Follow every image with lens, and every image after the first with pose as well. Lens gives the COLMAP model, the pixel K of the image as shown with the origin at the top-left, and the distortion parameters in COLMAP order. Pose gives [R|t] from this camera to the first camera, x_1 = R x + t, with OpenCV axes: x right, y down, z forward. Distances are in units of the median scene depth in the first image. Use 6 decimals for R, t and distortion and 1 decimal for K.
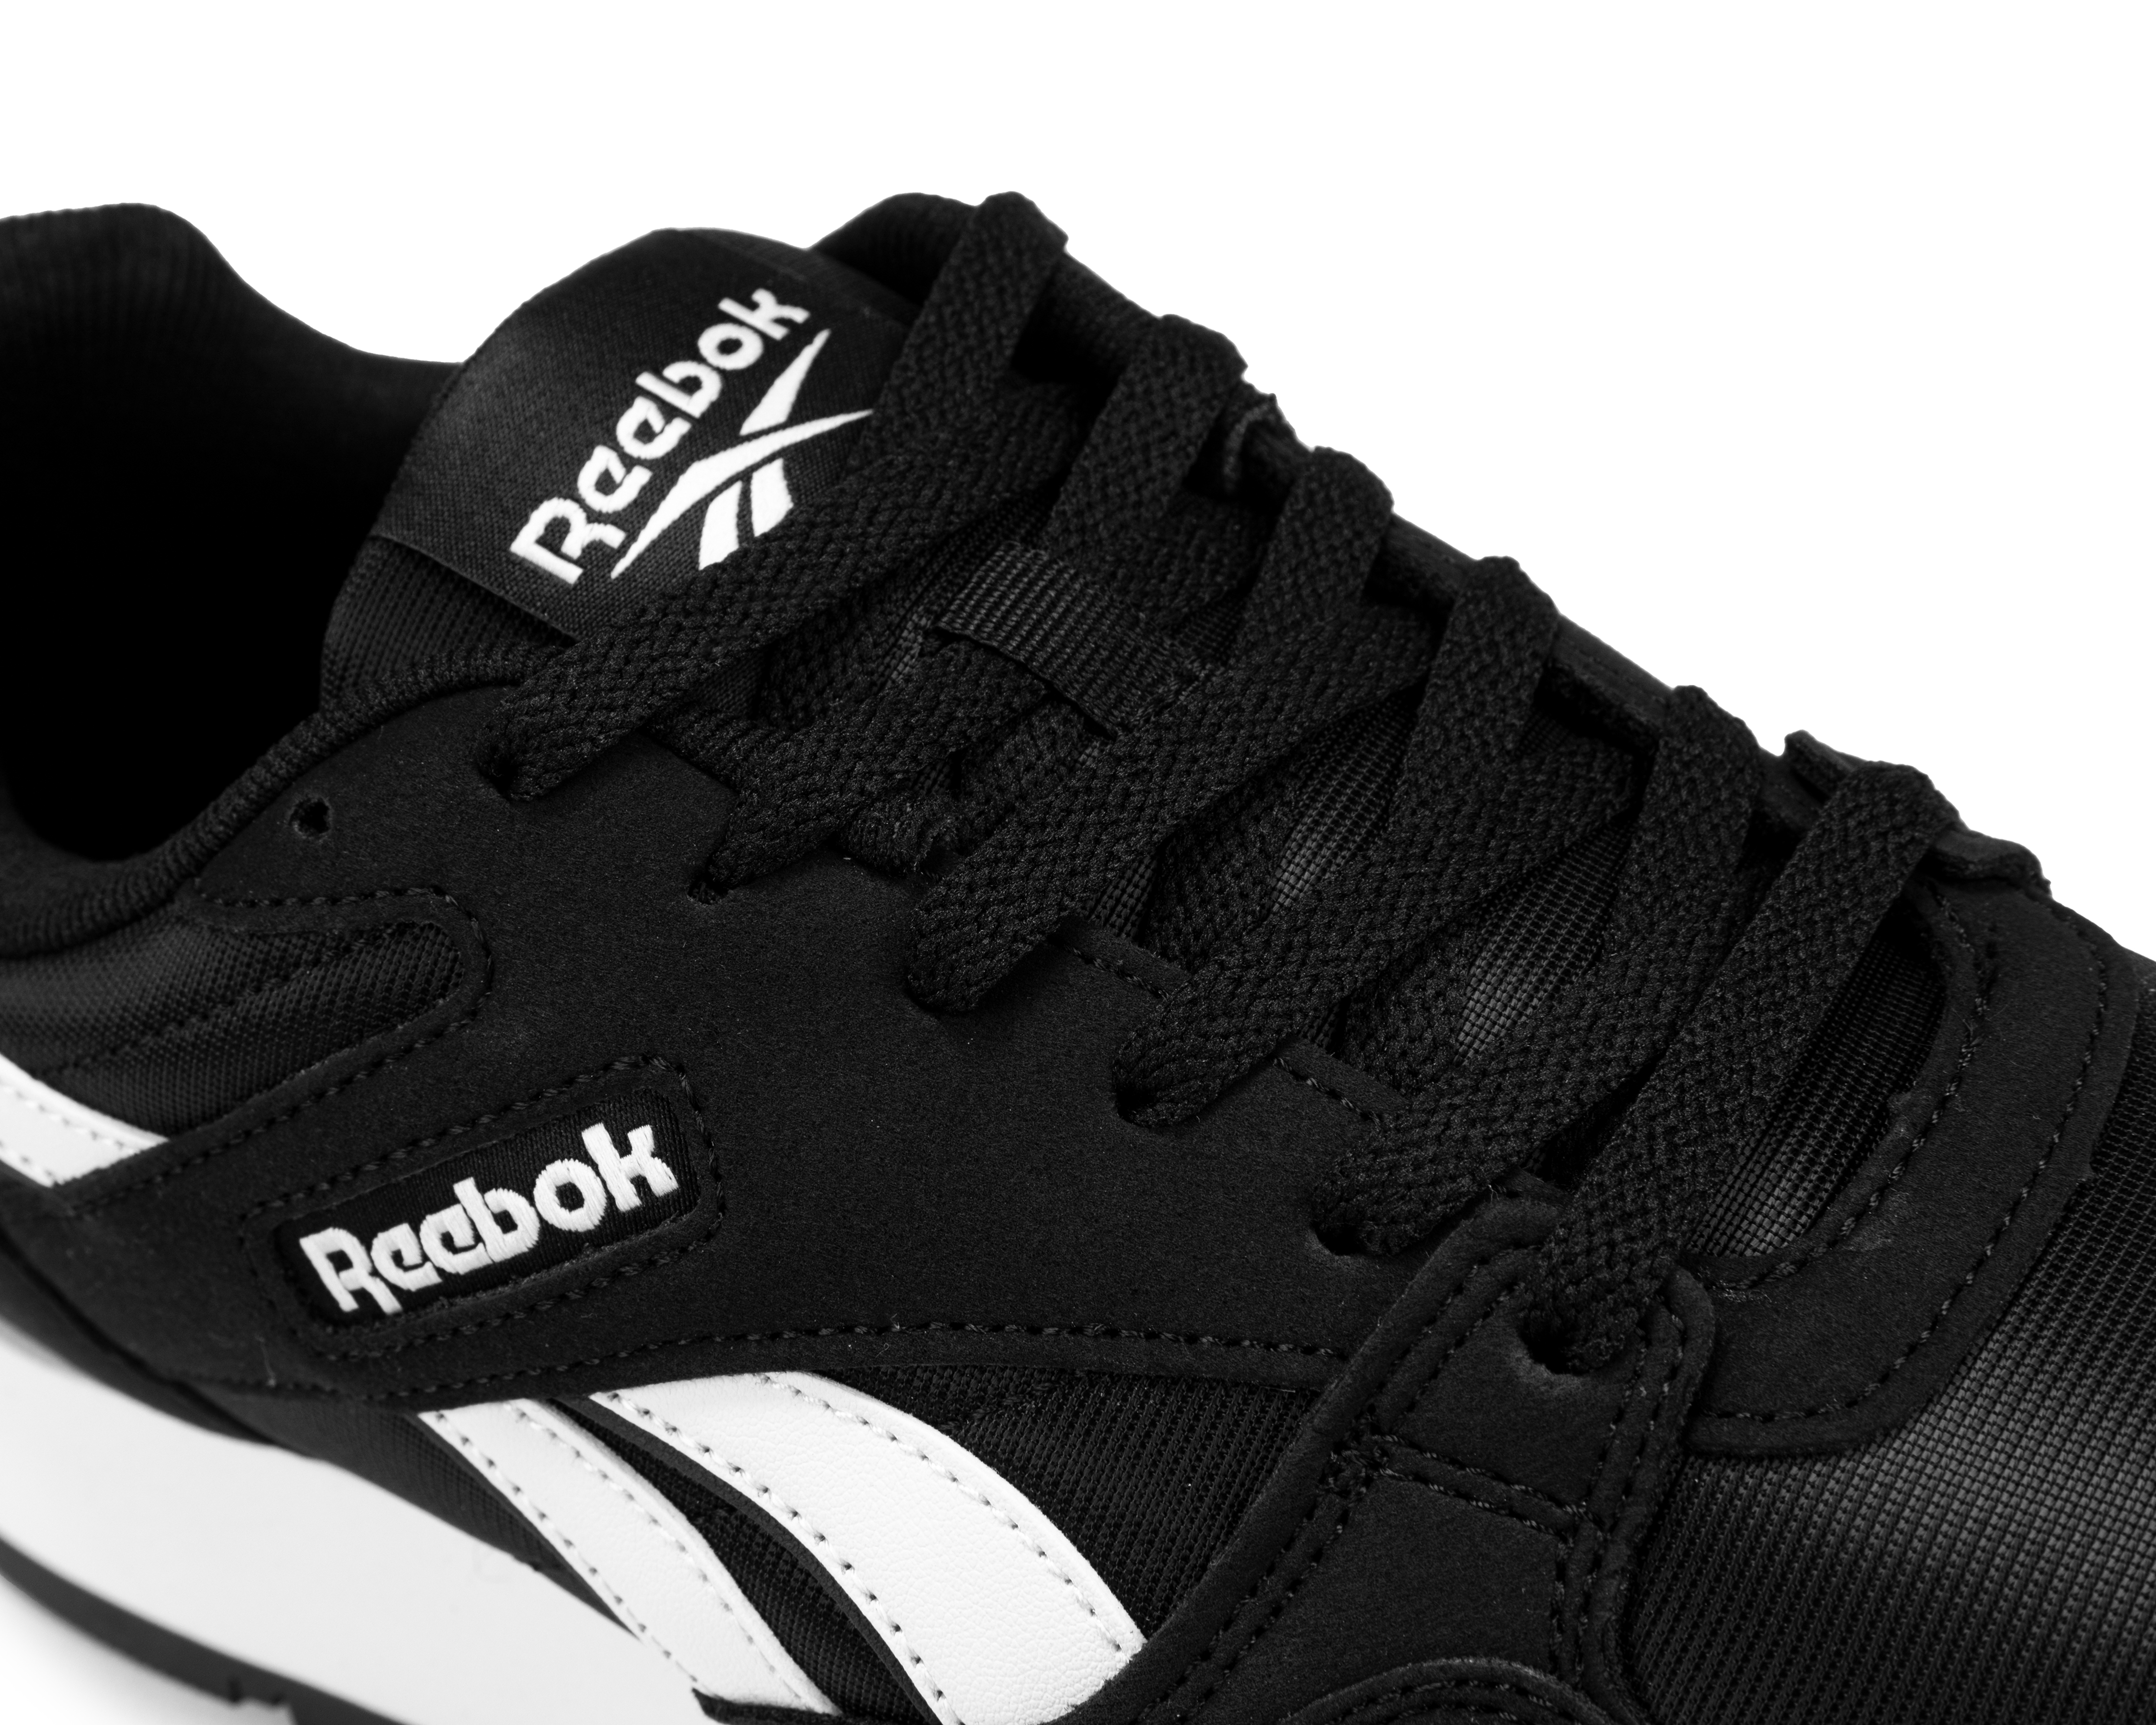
lens RADIAL K [[2991.6, 0, 1084.1], [0, 2991.6, 858.1], [0, 0, 1]] dist [-0.155420, 0.000000]
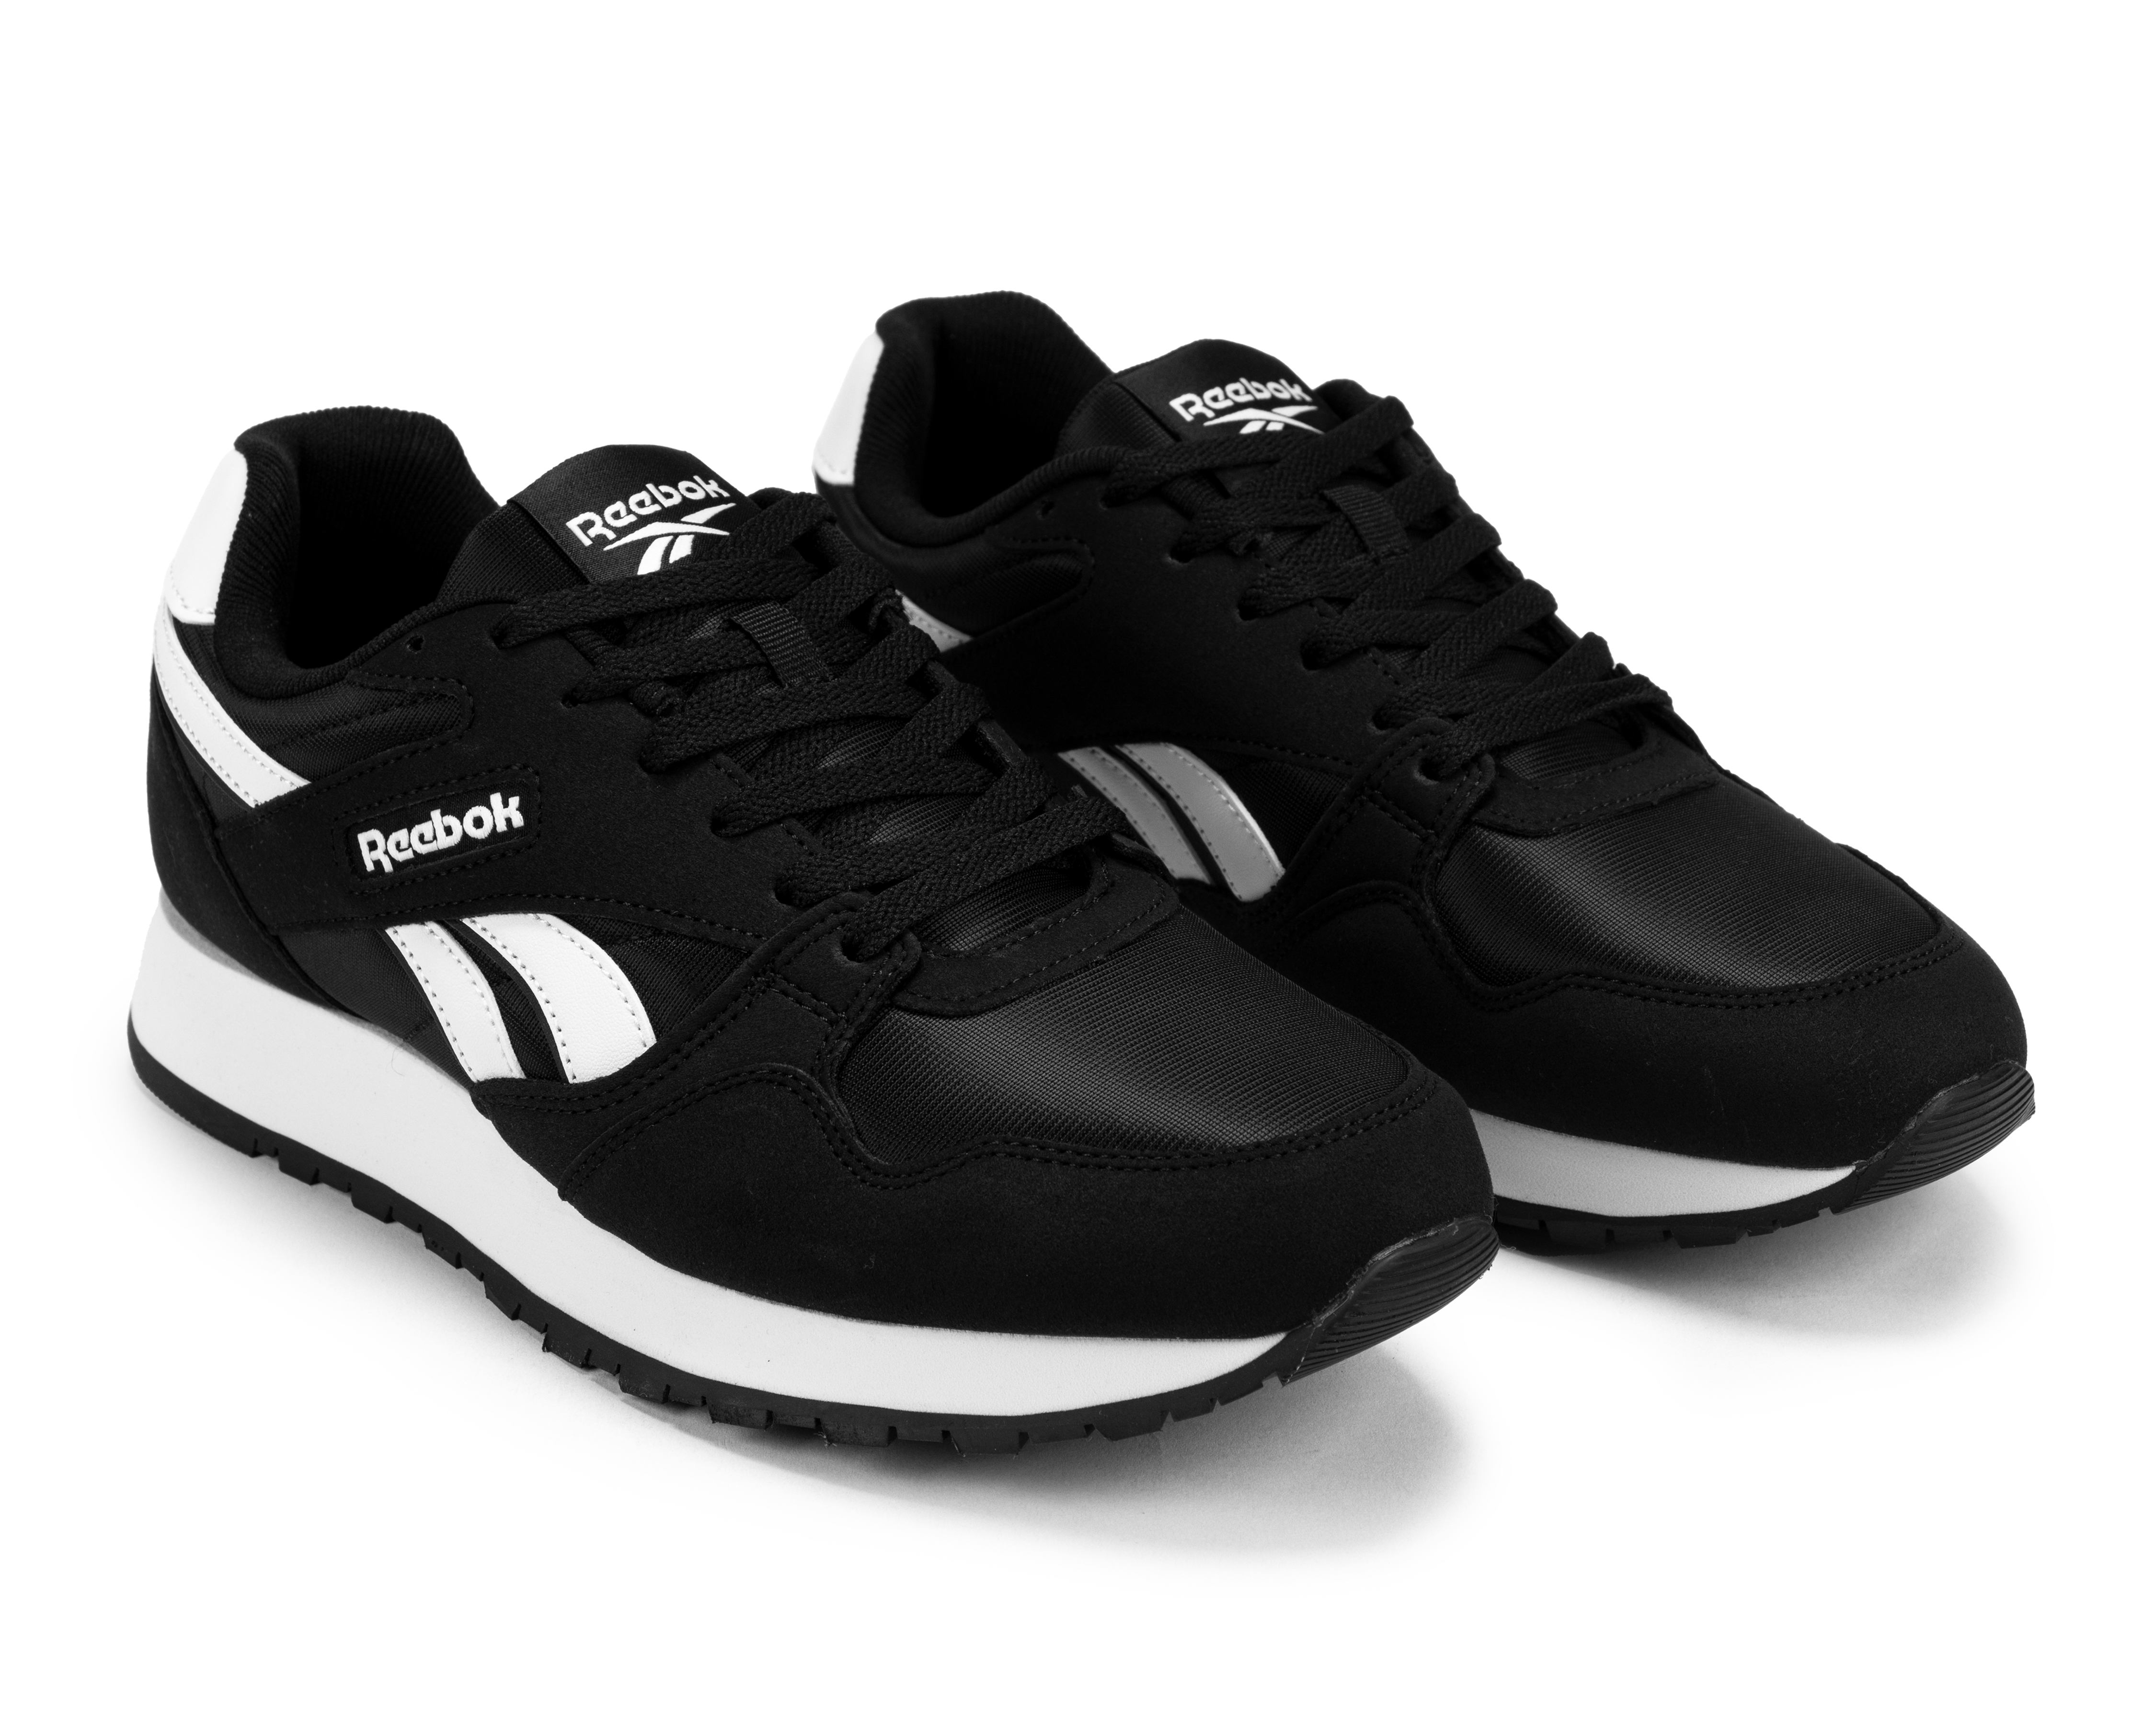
lens RADIAL K [[4321.8, 0, 1076.4], [0, 4321.8, 862.7], [0, 0, 1]] dist [-0.072266, 0.000000]
pose [[0.963276, 0.222410, -0.150445, 0.778064], [-0.248315, 0.951057, -0.183927, 0.642482], [0.102174, 0.214530, 0.971358, -2.171802]]
